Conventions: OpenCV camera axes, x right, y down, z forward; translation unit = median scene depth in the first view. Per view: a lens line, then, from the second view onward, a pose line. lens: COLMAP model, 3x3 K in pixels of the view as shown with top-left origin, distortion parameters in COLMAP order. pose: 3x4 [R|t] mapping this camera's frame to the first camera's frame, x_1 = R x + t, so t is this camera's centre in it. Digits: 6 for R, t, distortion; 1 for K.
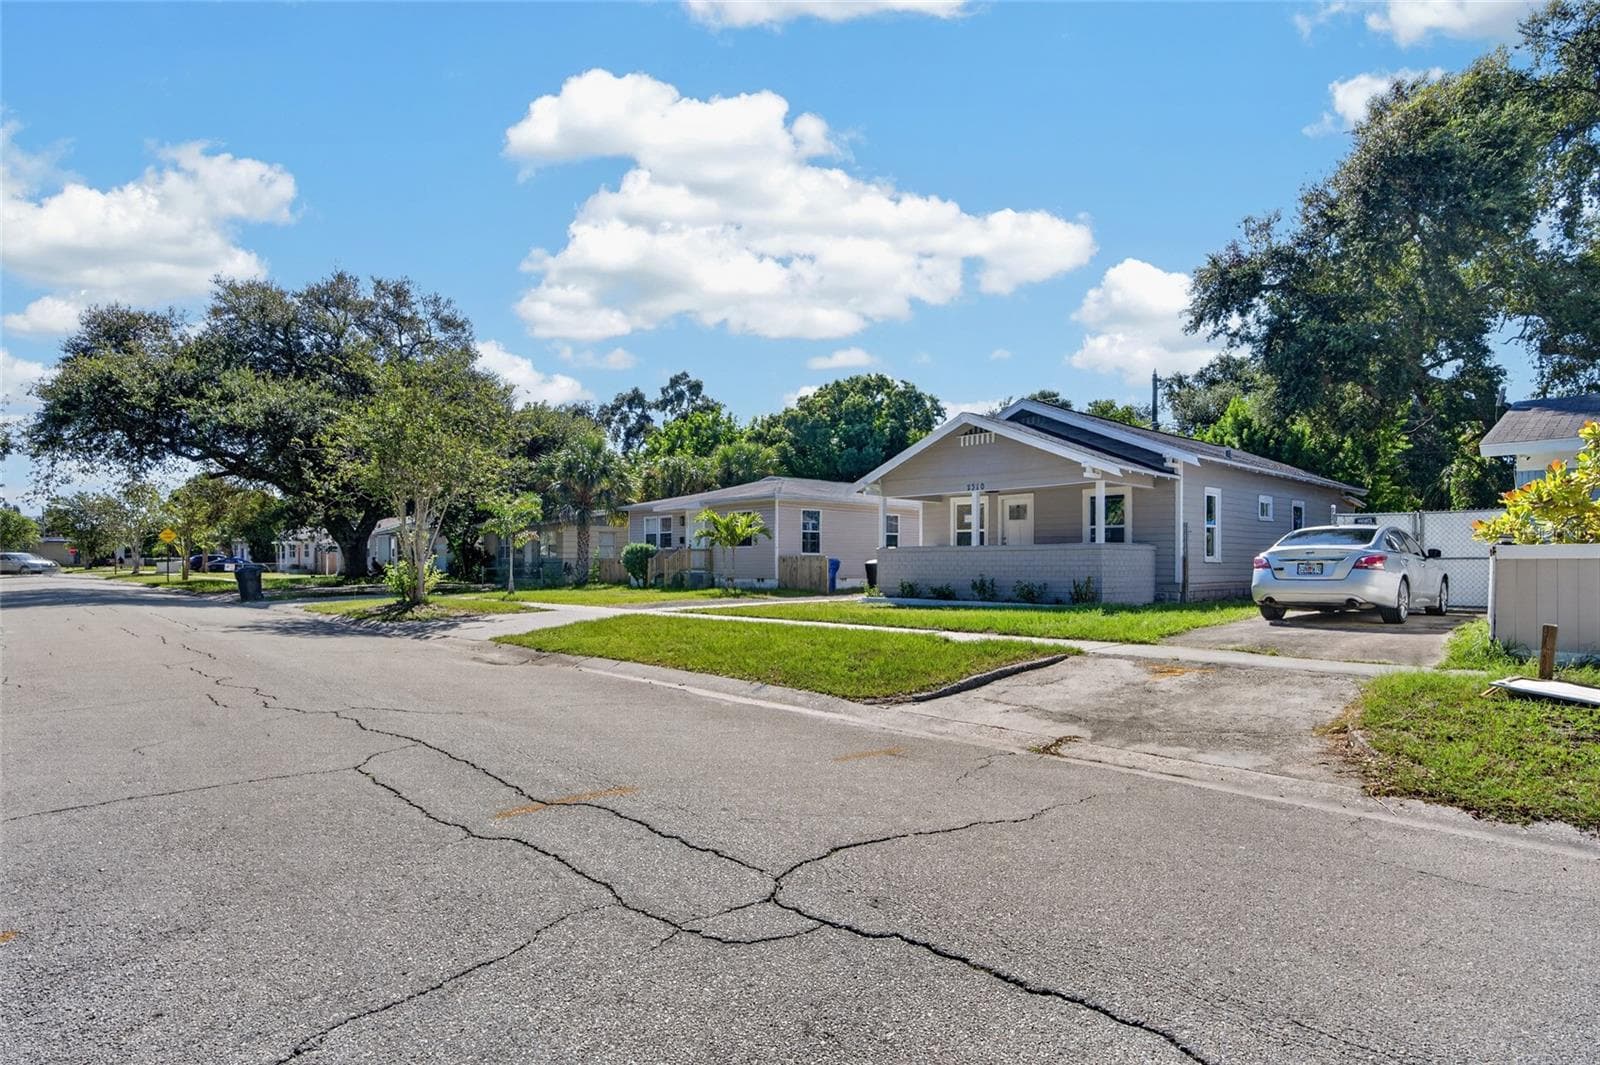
lens RADIAL K [[886.4, 0, 793.0], [0, 886.4, 562.9], [0, 0, 1]] dist [0.002096, 0.000629]
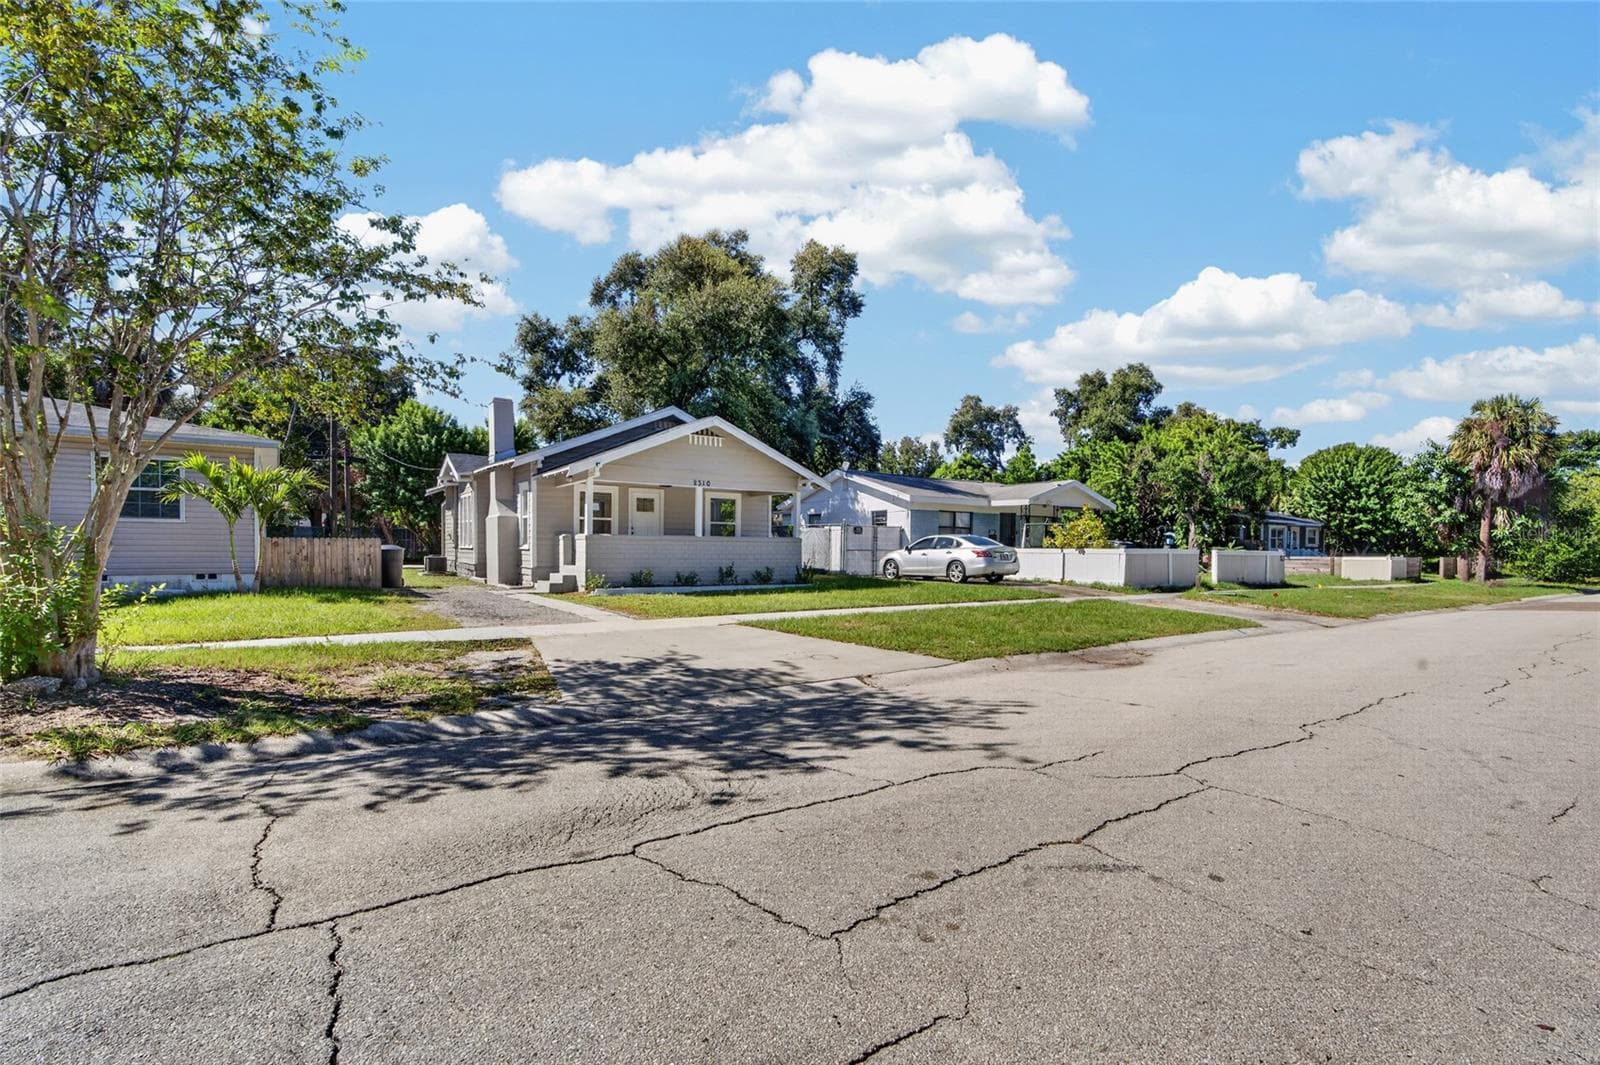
lens RADIAL K [[715.7, 0, 793.9], [0, 715.7, 576.5], [0, 0, 1]] dist [0.000935, 0.000104]
pose [[0.144280, -0.039148, 0.988762, -0.522314], [-0.013757, 0.999041, 0.041562, -0.007027], [-0.989441, -0.019599, 0.143603, 0.602606]]
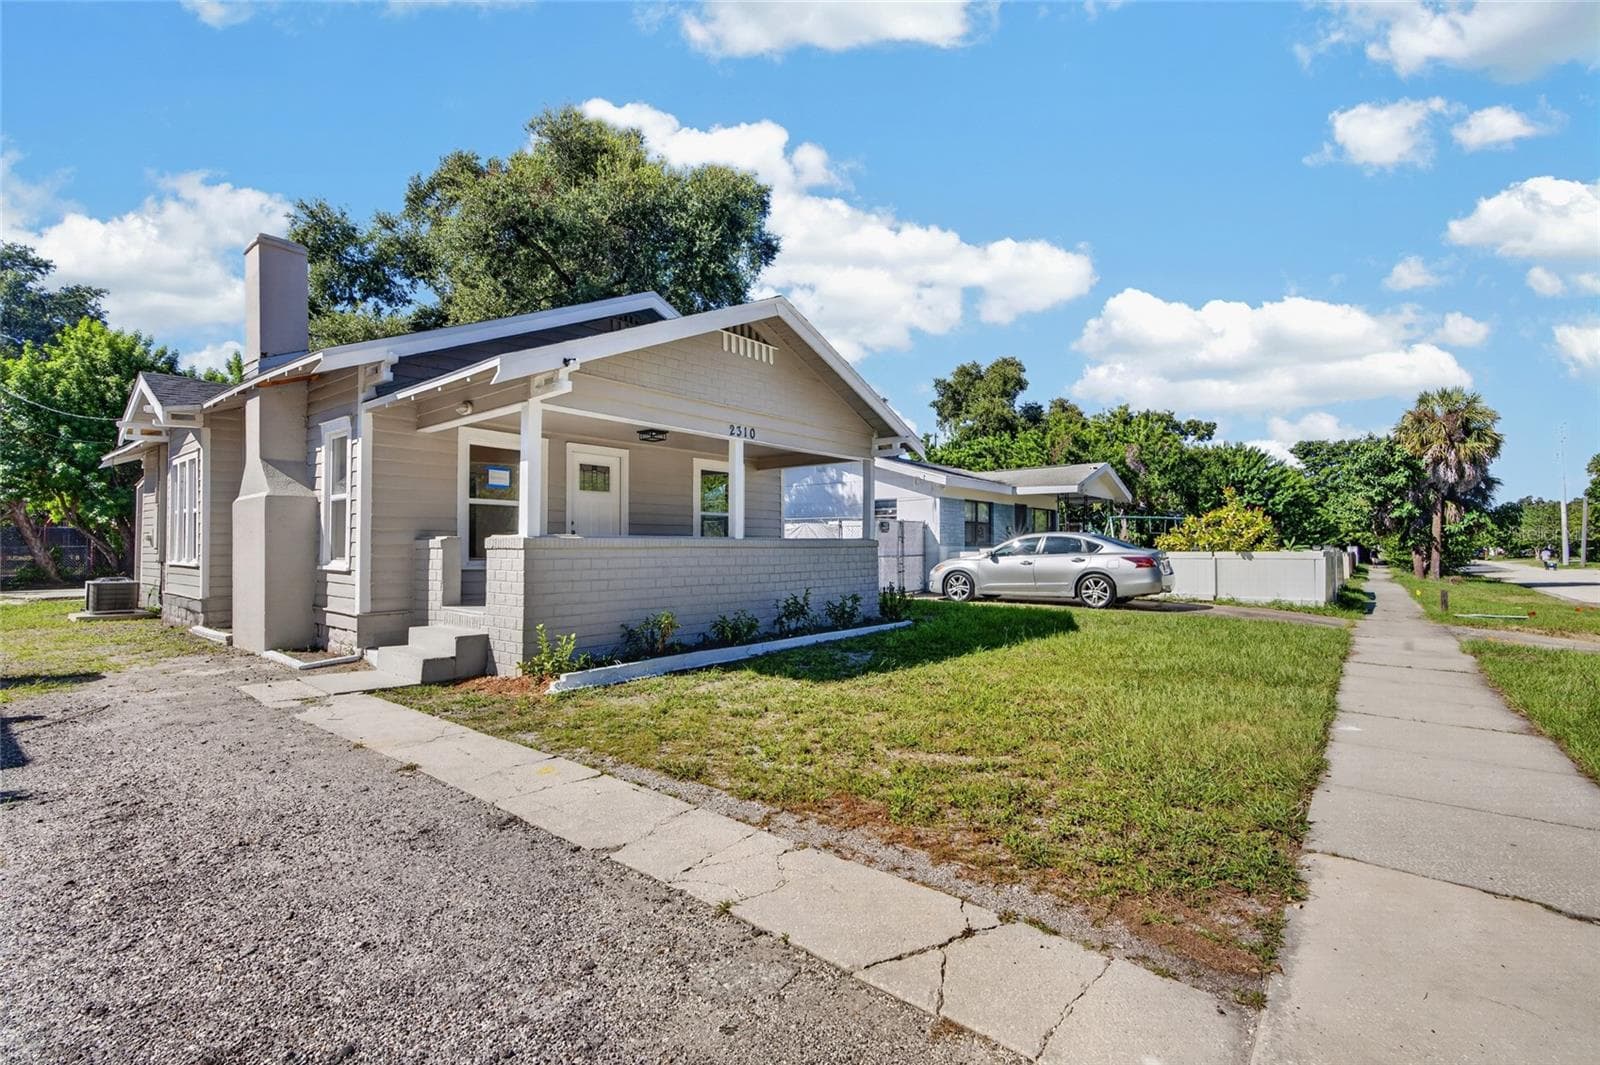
lens RADIAL K [[706.9, 0, 790.9], [0, 706.9, 535.5], [0, 0, 1]] dist [-0.002177, 0.001019]
pose [[-0.127667, 0.015621, 0.991694, -0.183098], [-0.002739, 0.999867, -0.016102, -0.011763], [-0.991813, -0.004772, -0.127607, 0.815787]]
